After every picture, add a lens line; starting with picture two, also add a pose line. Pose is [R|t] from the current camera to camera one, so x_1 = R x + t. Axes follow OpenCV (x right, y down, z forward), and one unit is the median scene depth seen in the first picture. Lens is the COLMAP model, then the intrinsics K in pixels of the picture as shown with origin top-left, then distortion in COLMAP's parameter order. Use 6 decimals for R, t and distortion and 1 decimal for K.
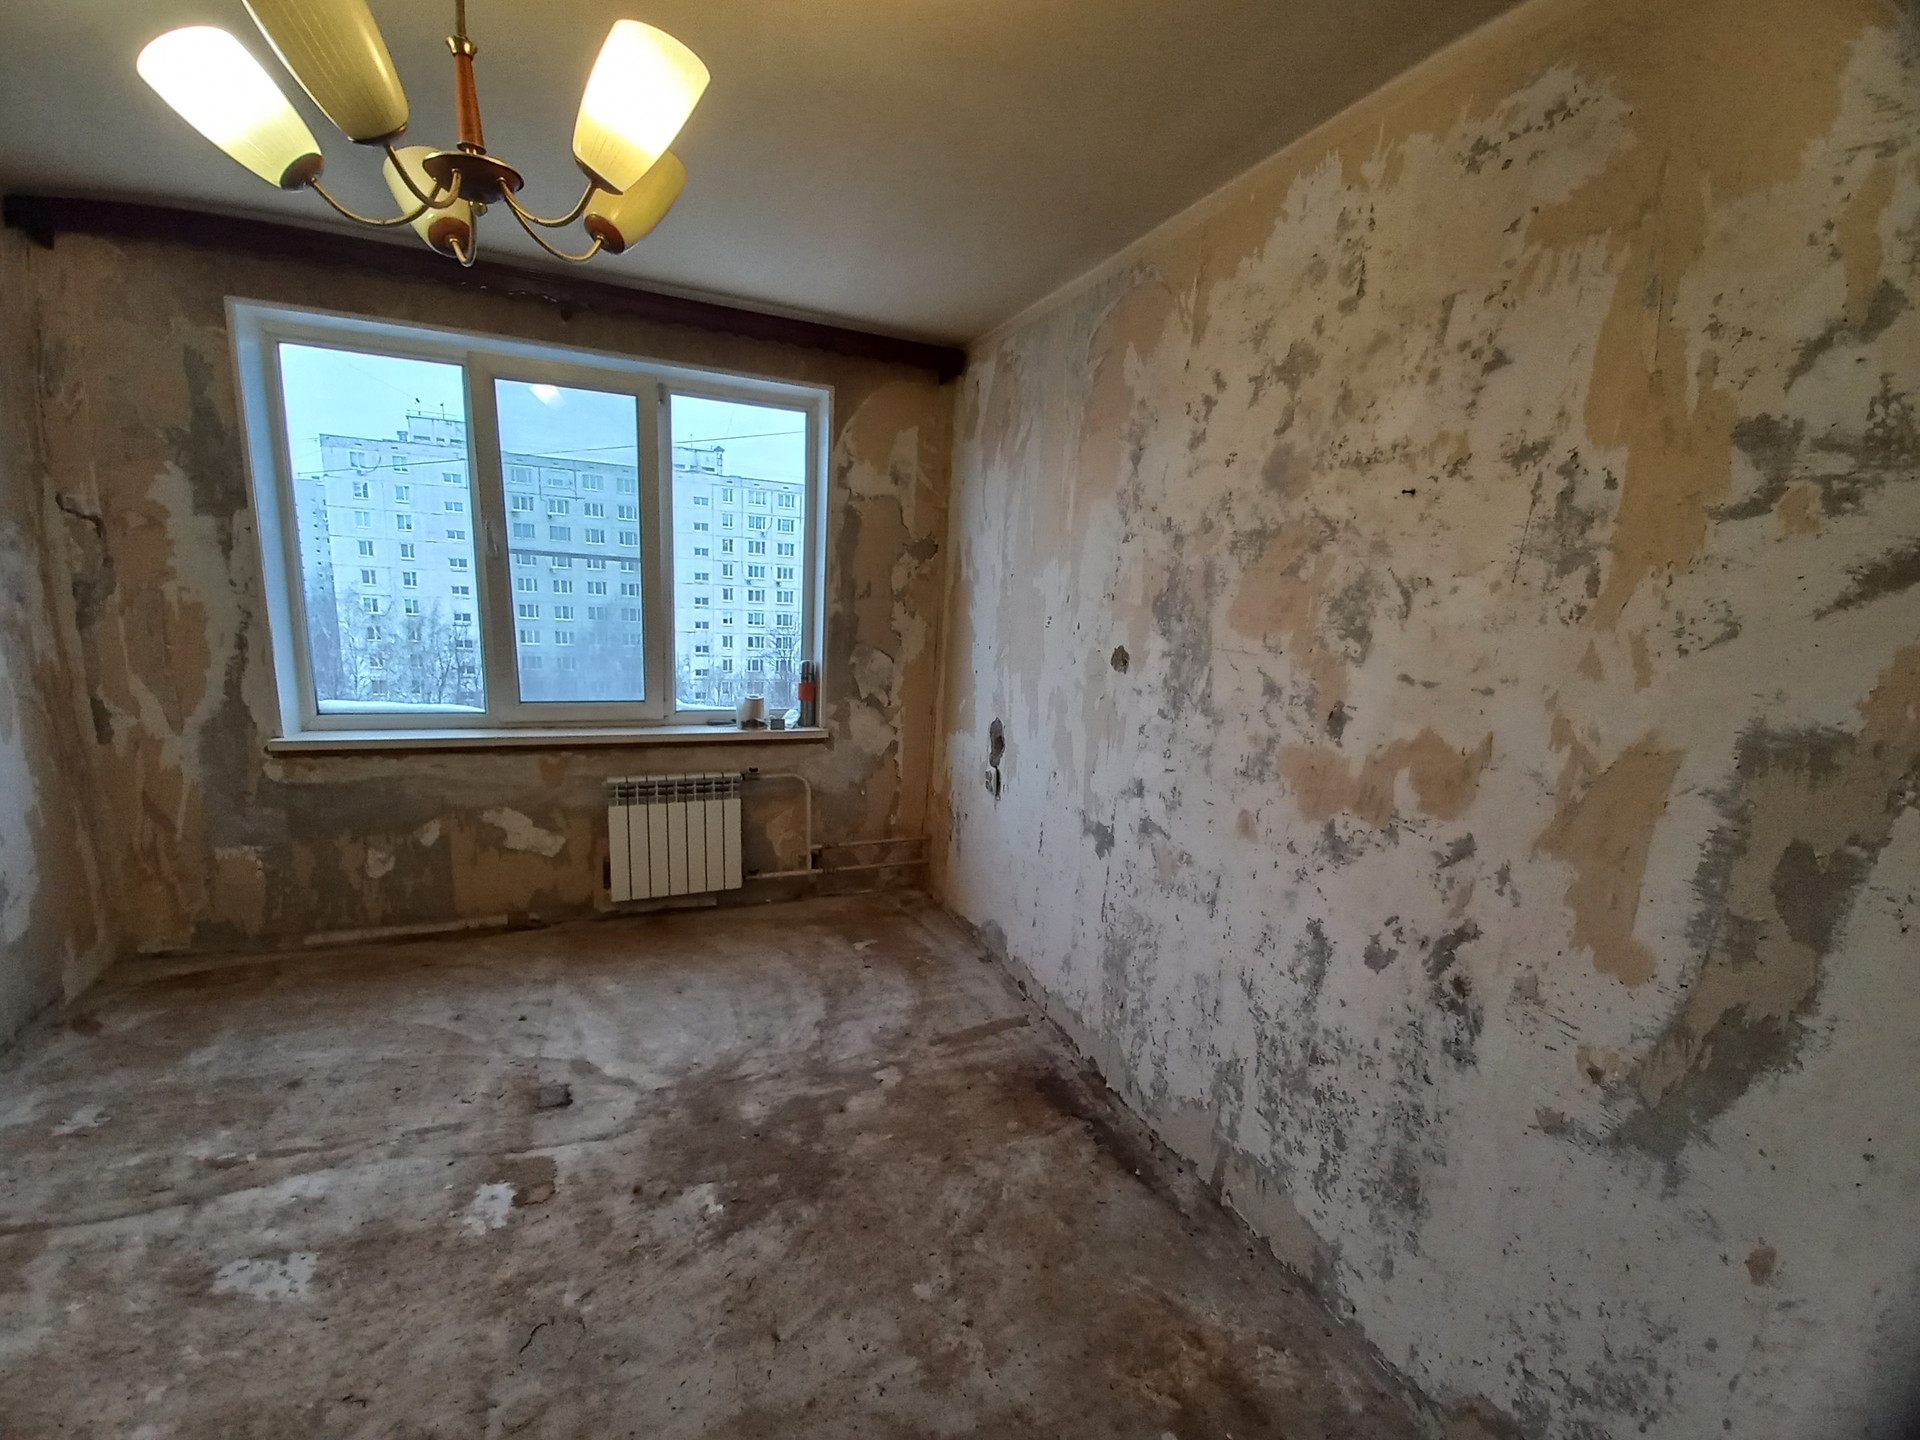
lens RADIAL K [[764.4, 0, 966.4], [0, 764.4, 734.0], [0, 0, 1]] dist [-0.001152, -0.006014]
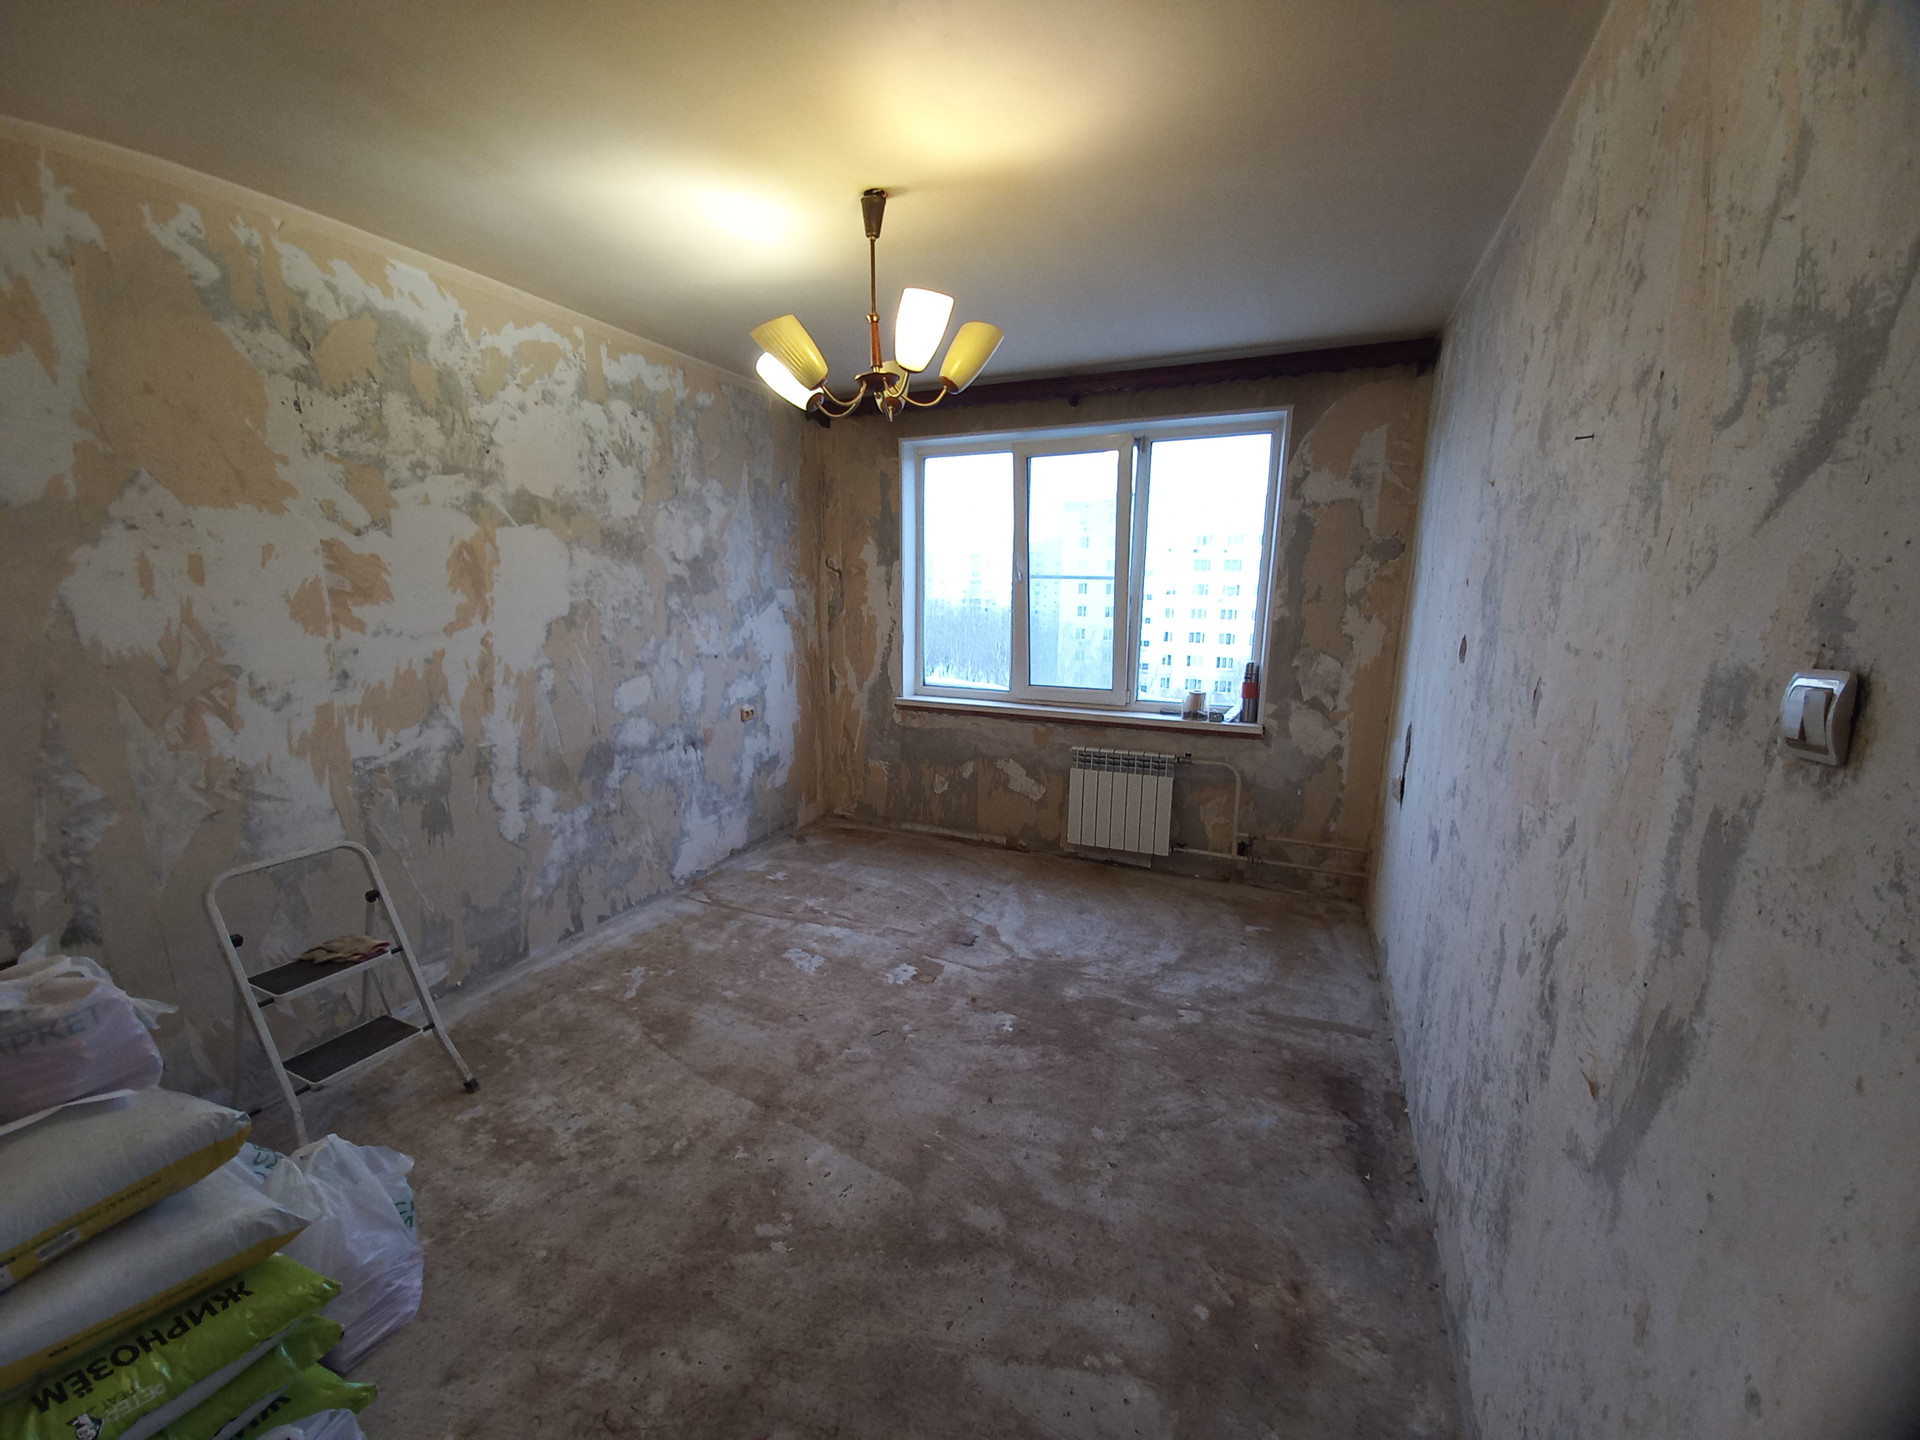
lens RADIAL K [[764.4, 0, 944.4], [0, 764.4, 726.3], [0, 0, 1]] dist [-0.001152, -0.006014]
pose [[0.680804, 0.080015, -0.728082, 0.389260], [-0.111076, 0.993797, 0.005354, 0.050044], [0.723994, 0.077228, 0.685469, -0.063536]]
